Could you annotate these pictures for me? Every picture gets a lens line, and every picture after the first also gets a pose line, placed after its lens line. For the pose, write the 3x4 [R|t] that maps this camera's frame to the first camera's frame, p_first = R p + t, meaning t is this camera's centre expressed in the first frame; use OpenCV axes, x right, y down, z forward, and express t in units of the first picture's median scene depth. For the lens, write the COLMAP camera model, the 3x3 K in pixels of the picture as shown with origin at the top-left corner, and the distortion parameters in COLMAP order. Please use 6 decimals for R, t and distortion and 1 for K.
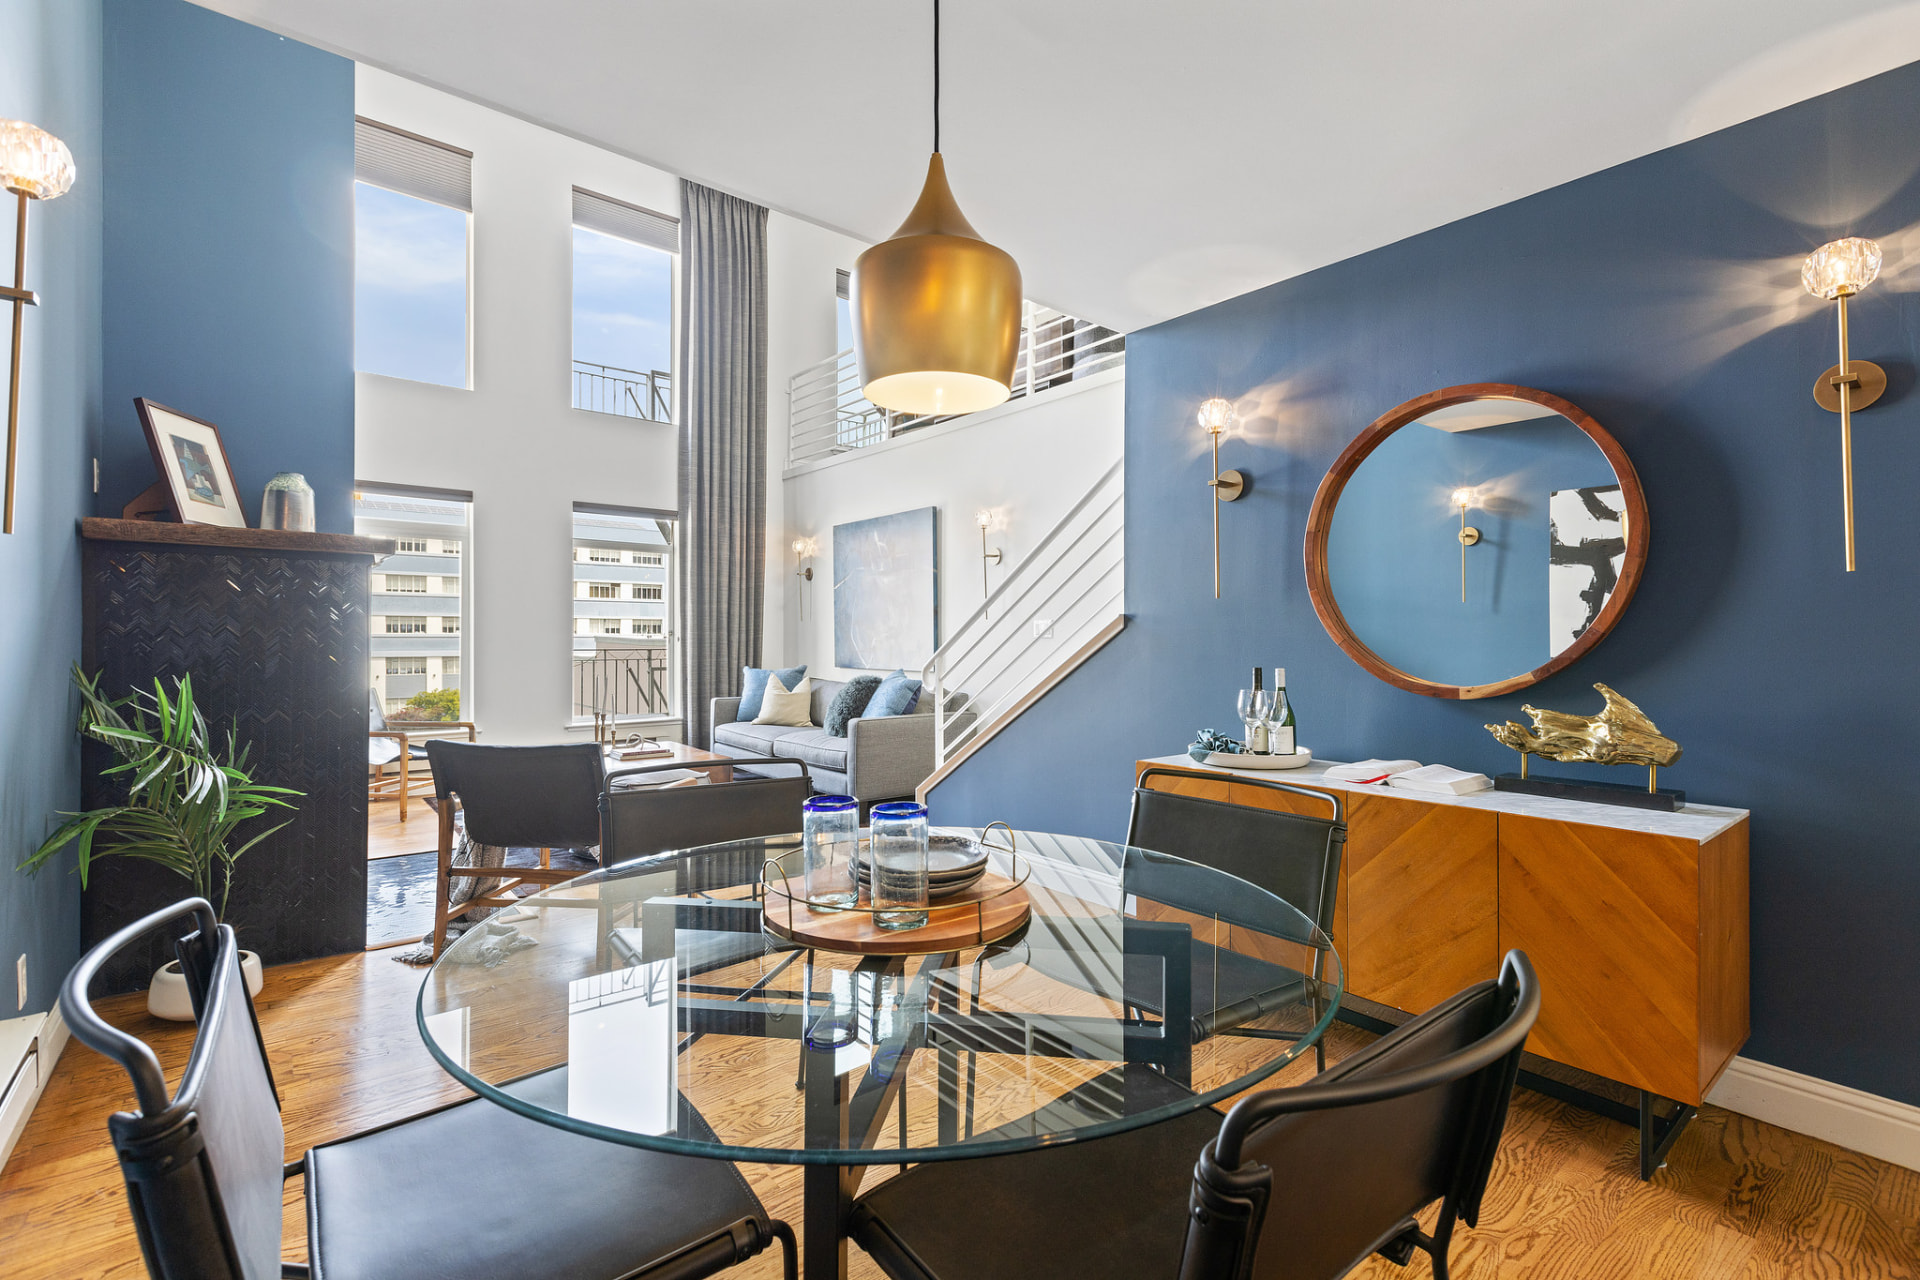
lens RADIAL K [[869.2, 0, 958.1], [0, 869.2, 636.8], [0, 0, 1]] dist [0.002550, 0.000084]
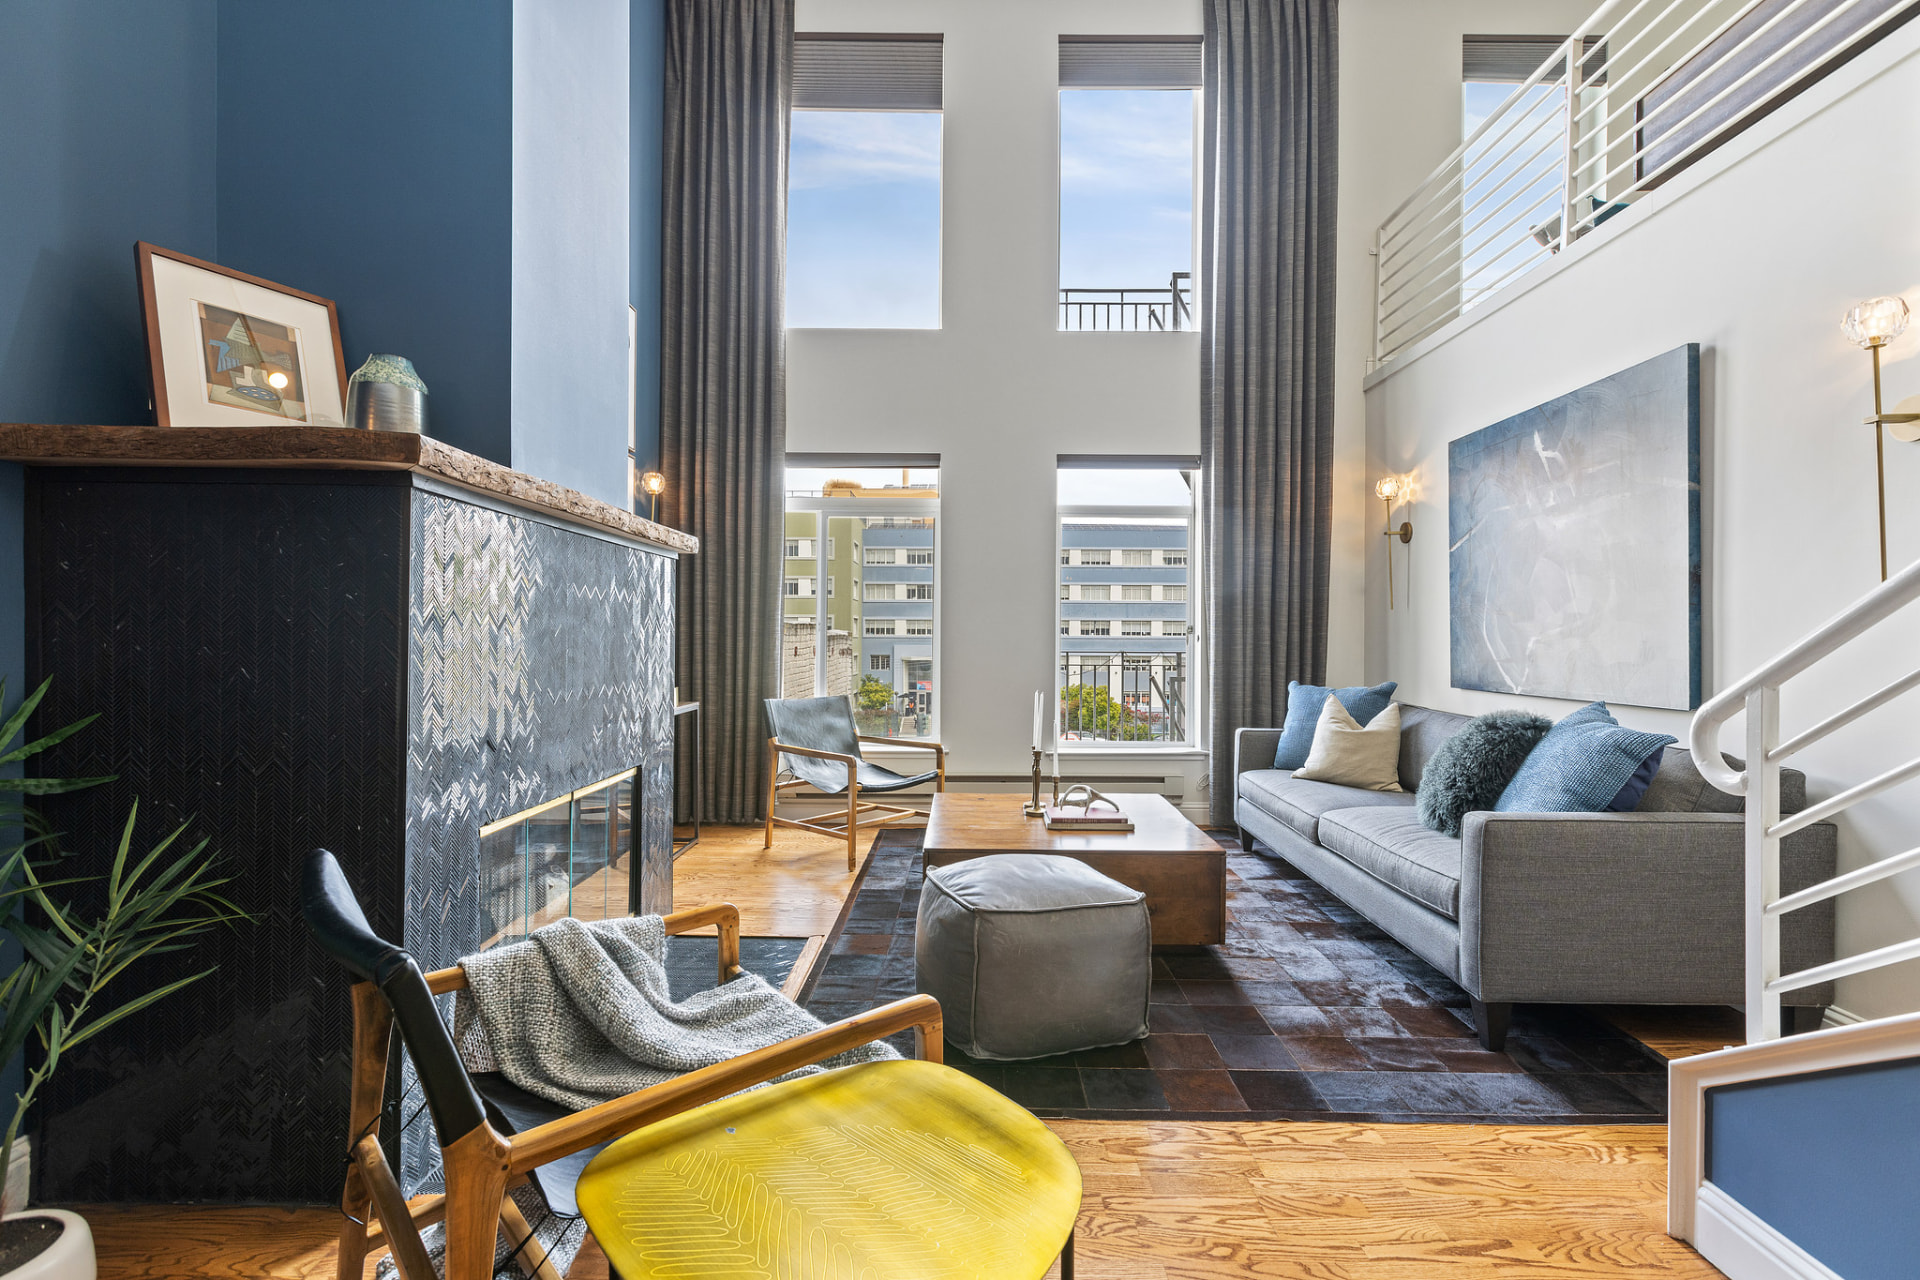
lens RADIAL K [[869.2, 0, 960.6], [0, 869.2, 640.1], [0, 0, 1]] dist [0.002550, 0.000084]
pose [[0.778196, 0.004266, -0.628007, -0.034189], [-0.003555, 0.999991, 0.002388, 0.003274], [0.628012, 0.000374, 0.778204, 0.365795]]
